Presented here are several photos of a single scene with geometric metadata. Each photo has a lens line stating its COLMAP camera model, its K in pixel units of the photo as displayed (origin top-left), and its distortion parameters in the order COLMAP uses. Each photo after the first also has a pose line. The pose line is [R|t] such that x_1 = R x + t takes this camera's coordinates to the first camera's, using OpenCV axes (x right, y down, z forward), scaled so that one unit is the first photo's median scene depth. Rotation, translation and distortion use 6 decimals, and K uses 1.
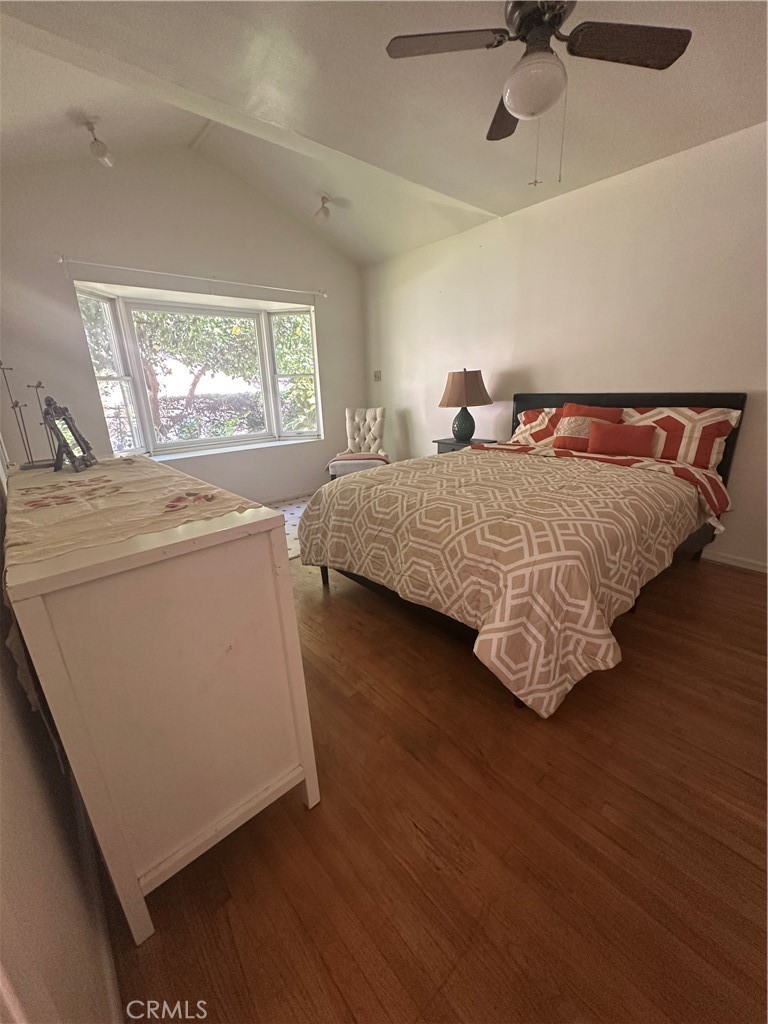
lens RADIAL K [[418.6, 0, 384.0], [0, 418.6, 512.0], [0, 0, 1]] dist [-0.003200, -0.000045]
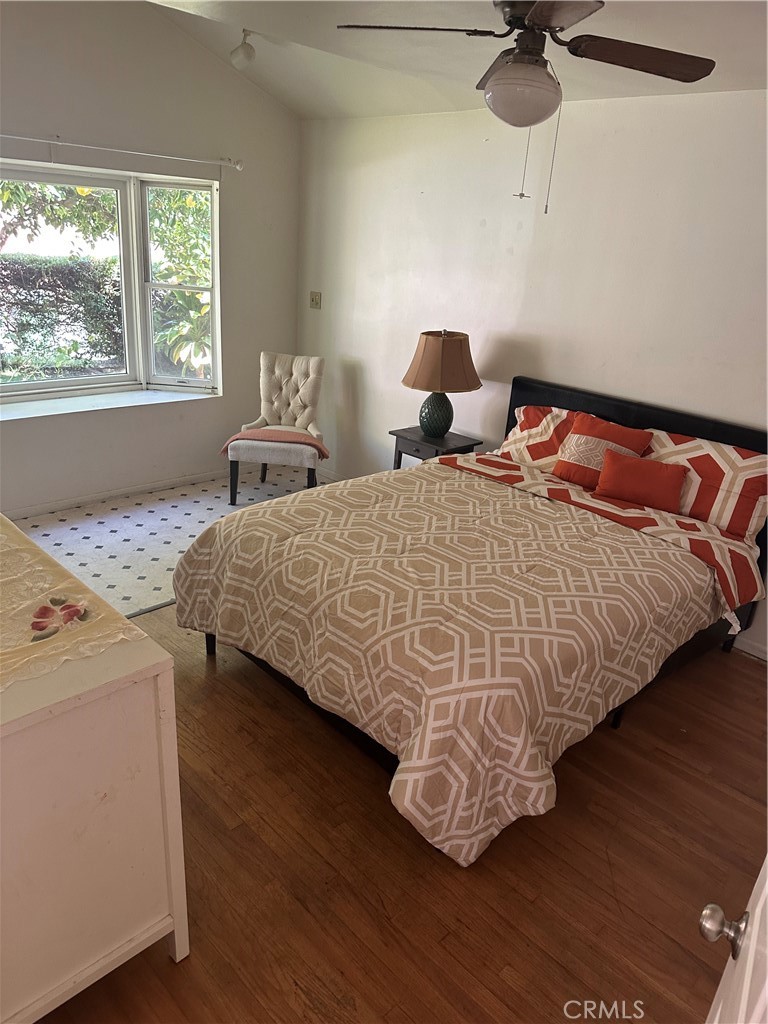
lens RADIAL K [[739.9, 0, 384.0], [0, 739.9, 512.0], [0, 0, 1]] dist [0.145611, -0.242703]
pose [[0.993219, 0.076030, 0.087947, 0.025534], [-0.082573, 0.993884, 0.073320, -0.230457], [-0.081835, -0.080085, 0.993423, -0.321099]]
